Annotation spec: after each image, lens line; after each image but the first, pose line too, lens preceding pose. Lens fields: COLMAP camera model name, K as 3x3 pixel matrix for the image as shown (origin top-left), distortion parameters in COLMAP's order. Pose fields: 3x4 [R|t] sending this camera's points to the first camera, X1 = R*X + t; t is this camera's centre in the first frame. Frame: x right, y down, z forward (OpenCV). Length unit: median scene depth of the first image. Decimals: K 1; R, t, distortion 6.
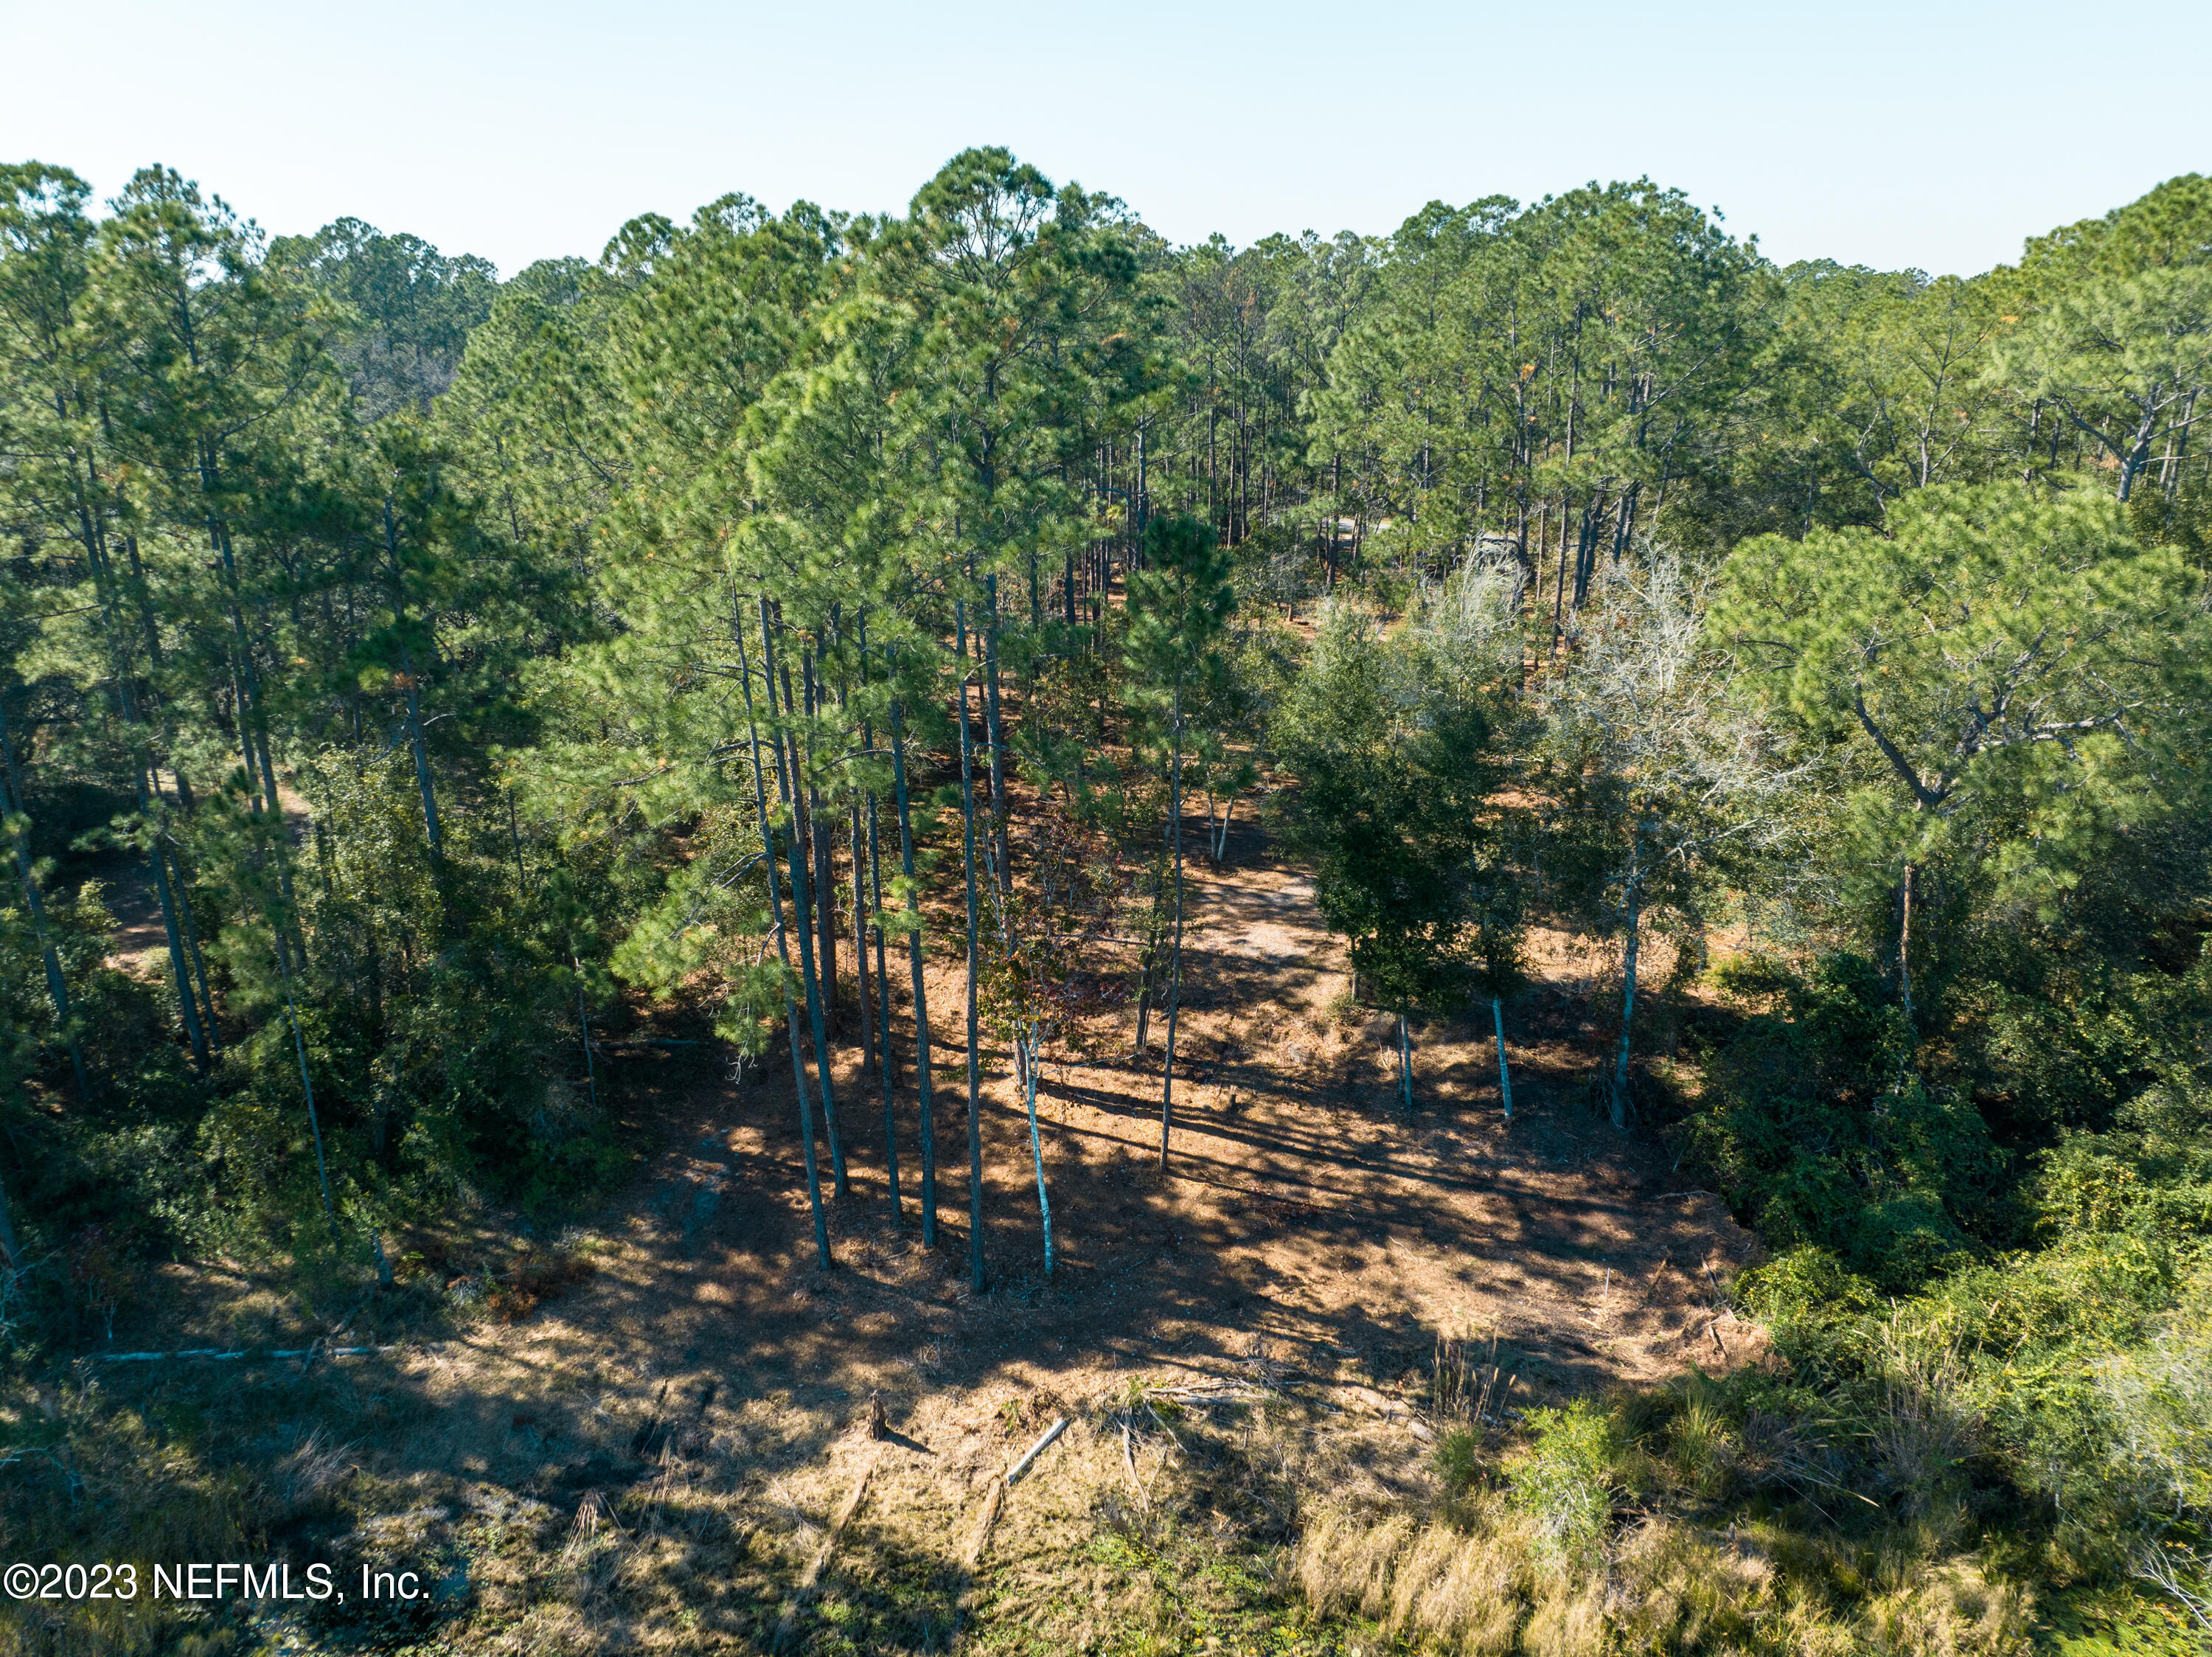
lens RADIAL K [[1542.4, 0, 1102.3], [0, 1542.4, 854.0], [0, 0, 1]] dist [-0.004334, -0.097975]
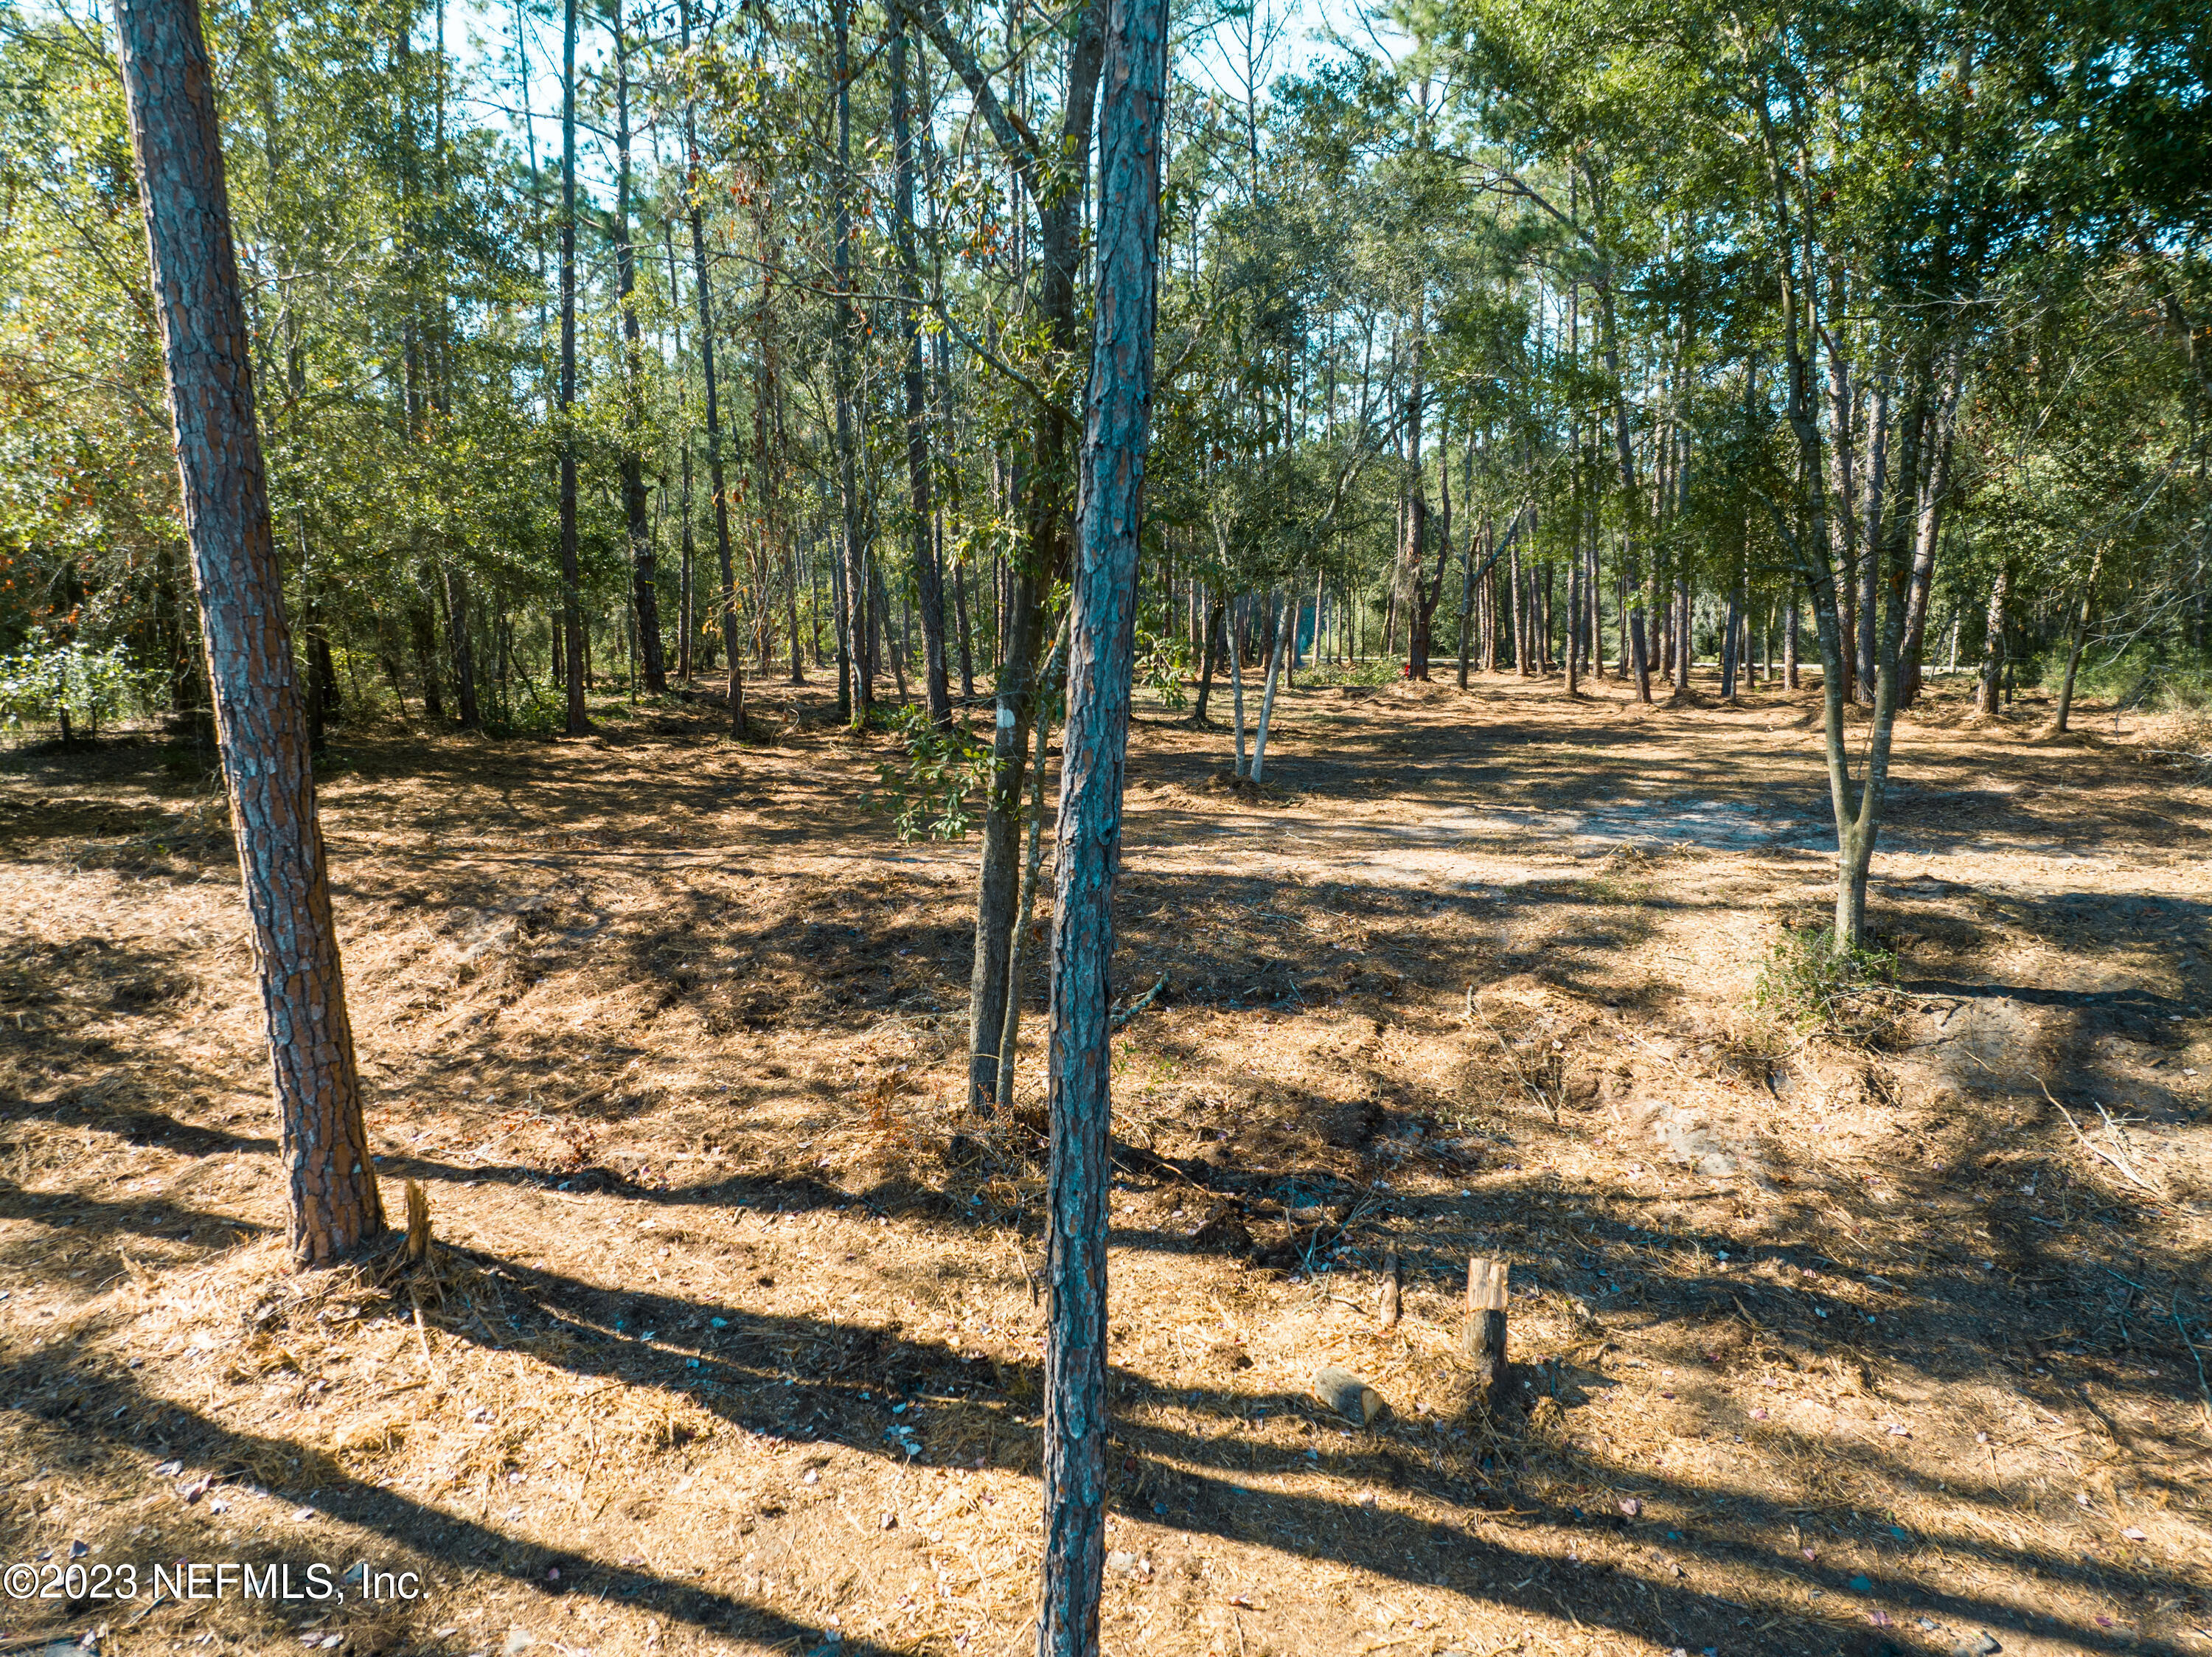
lens RADIAL K [[1562.8, 0, 1106.0], [0, 1562.8, 828.5], [0, 0, 1]] dist [-0.048261, 0.021005]
pose [[0.999777, 0.000838, 0.021088, 0.044869], [0.003751, 0.976249, -0.216619, 0.164537], [-0.020769, 0.216650, 0.976028, 0.962391]]
